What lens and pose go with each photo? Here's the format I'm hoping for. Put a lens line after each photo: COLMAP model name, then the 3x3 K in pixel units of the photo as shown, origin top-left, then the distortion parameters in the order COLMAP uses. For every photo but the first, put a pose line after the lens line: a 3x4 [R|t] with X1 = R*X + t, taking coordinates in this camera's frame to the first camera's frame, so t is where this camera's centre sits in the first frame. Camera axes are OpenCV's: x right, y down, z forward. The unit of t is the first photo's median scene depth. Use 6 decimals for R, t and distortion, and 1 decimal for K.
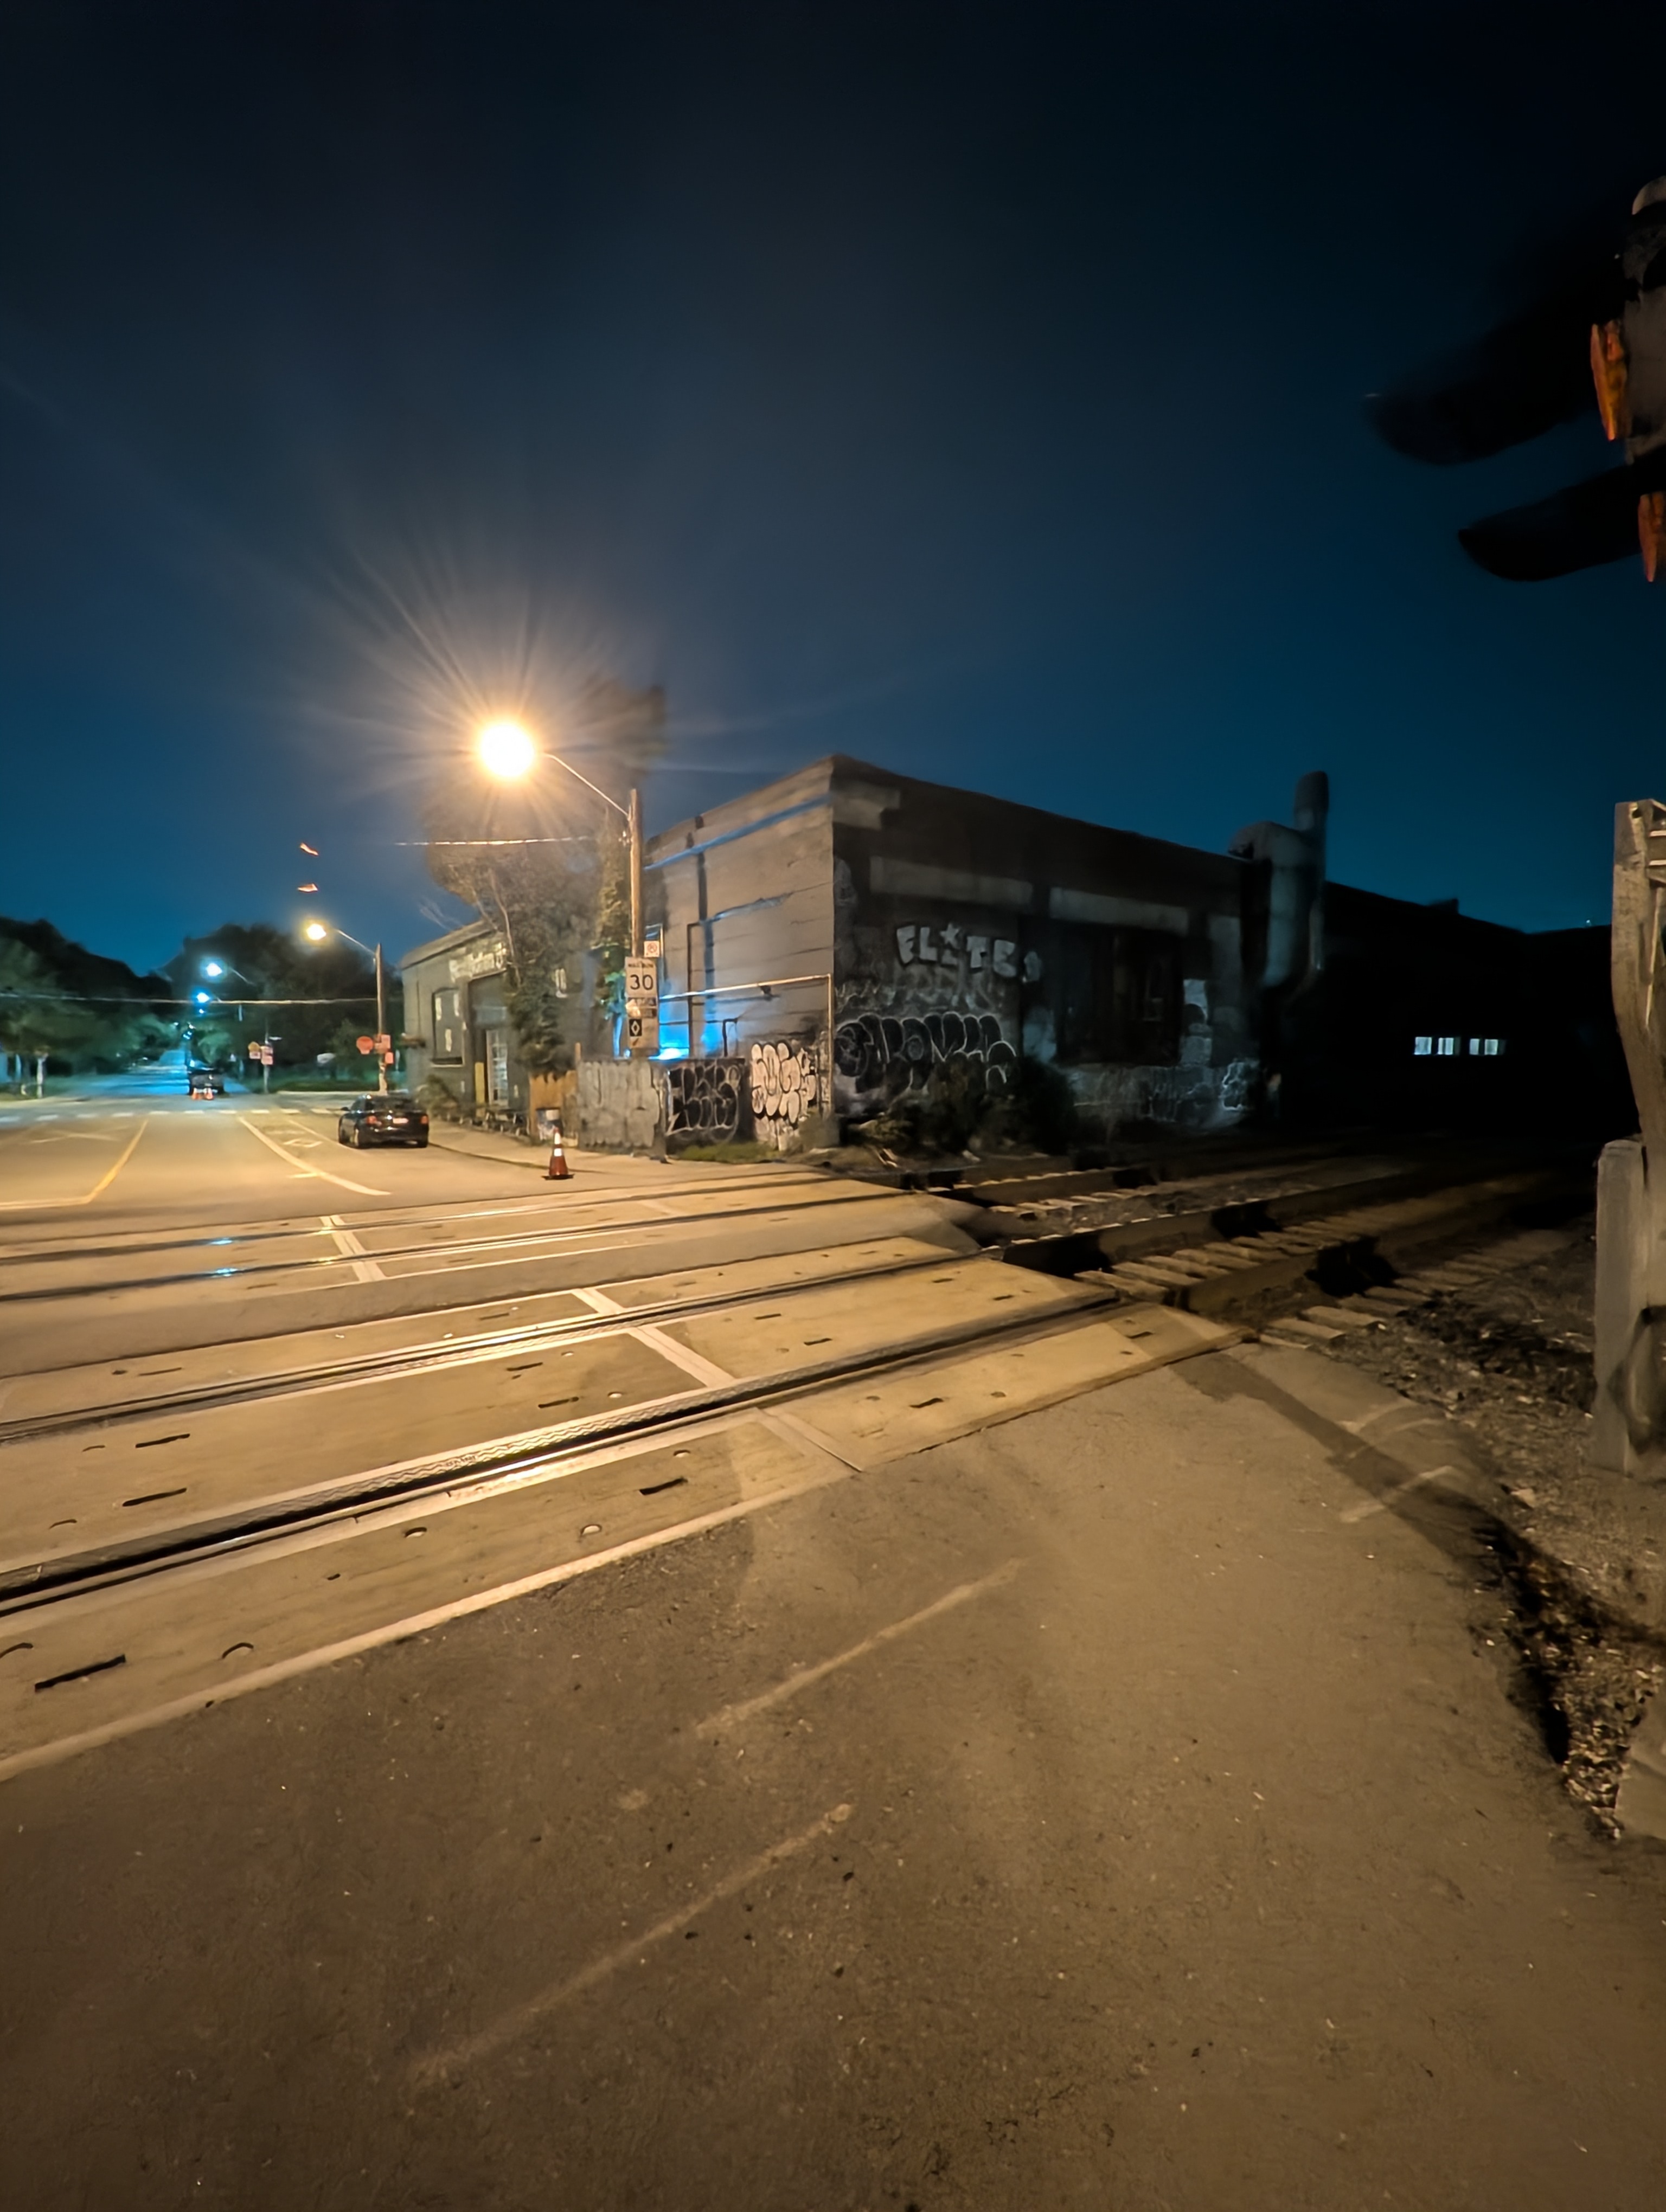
lens RADIAL K [[857.3, 0, 839.6], [0, 857.3, 1110.7], [0, 0, 1]] dist [-0.000106, -0.000201]
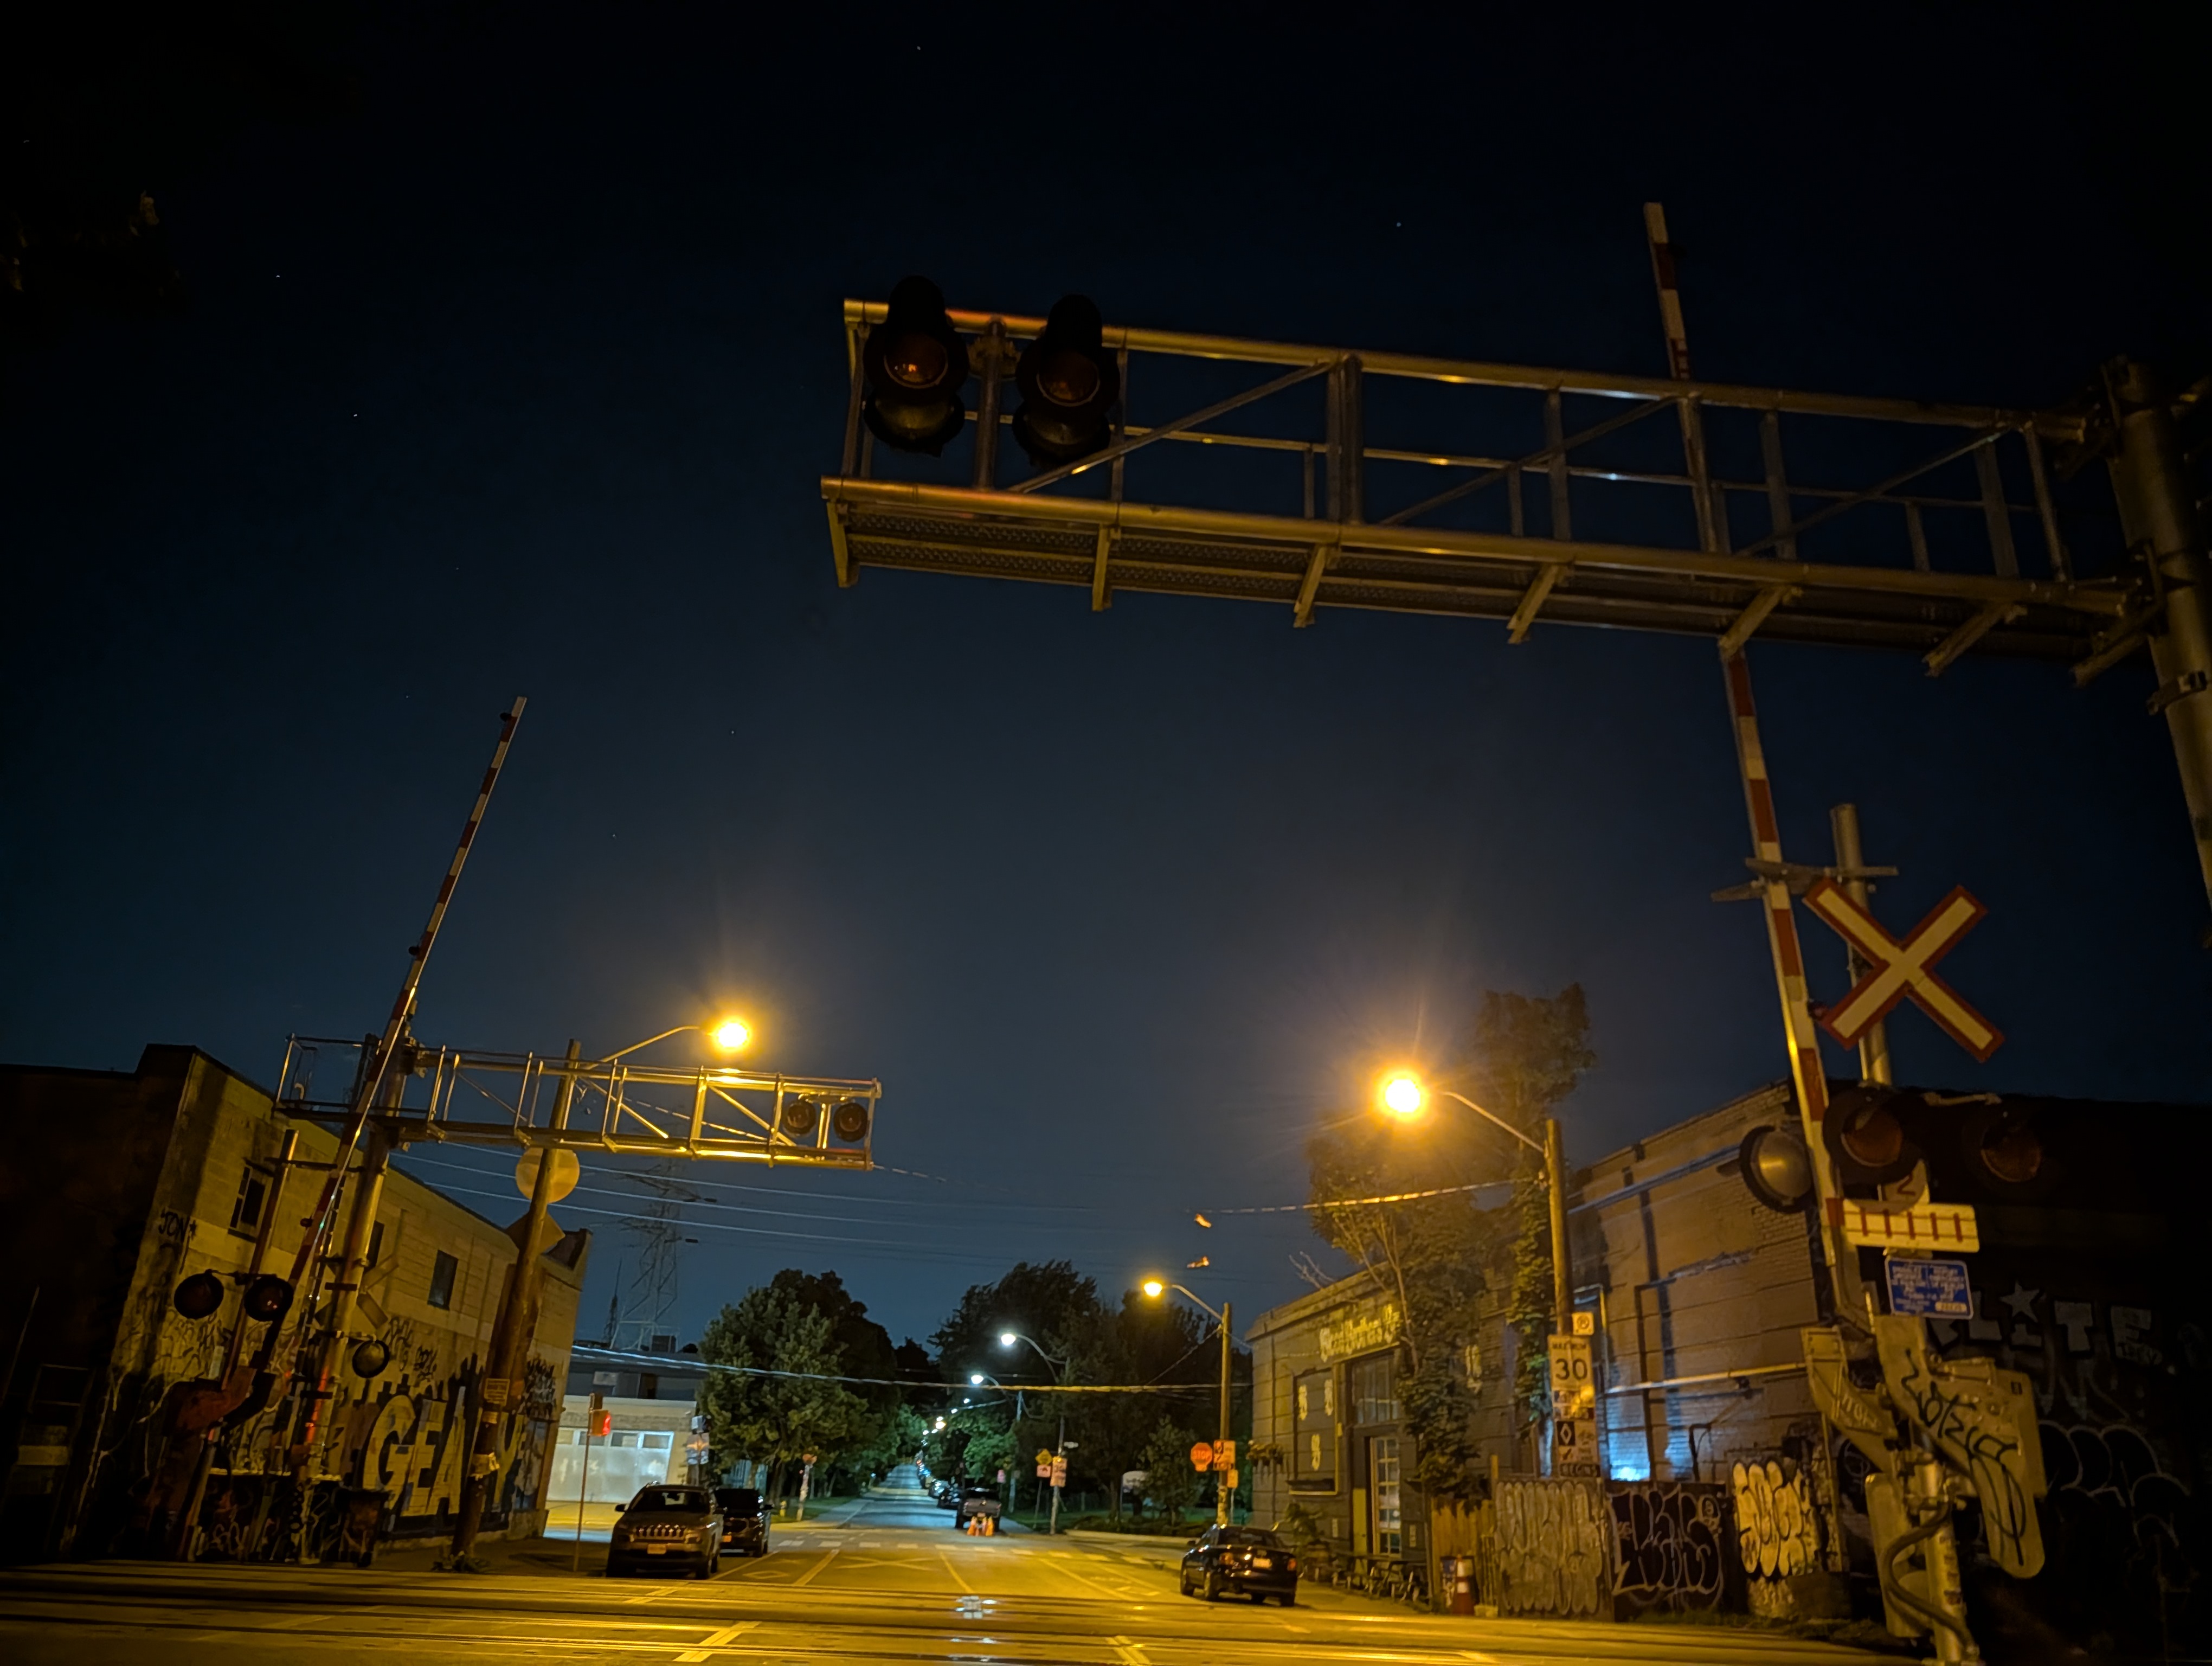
lens RADIAL K [[1608.3, 0, 1116.5], [0, 1608.3, 843.5], [0, 0, 1]] dist [0.018793, -0.002804]
pose [[0.862909, -0.152376, -0.481839, 0.155936], [-0.074715, 0.904514, -0.419847, 0.050212], [0.499805, 0.398291, 0.769129, -0.415251]]
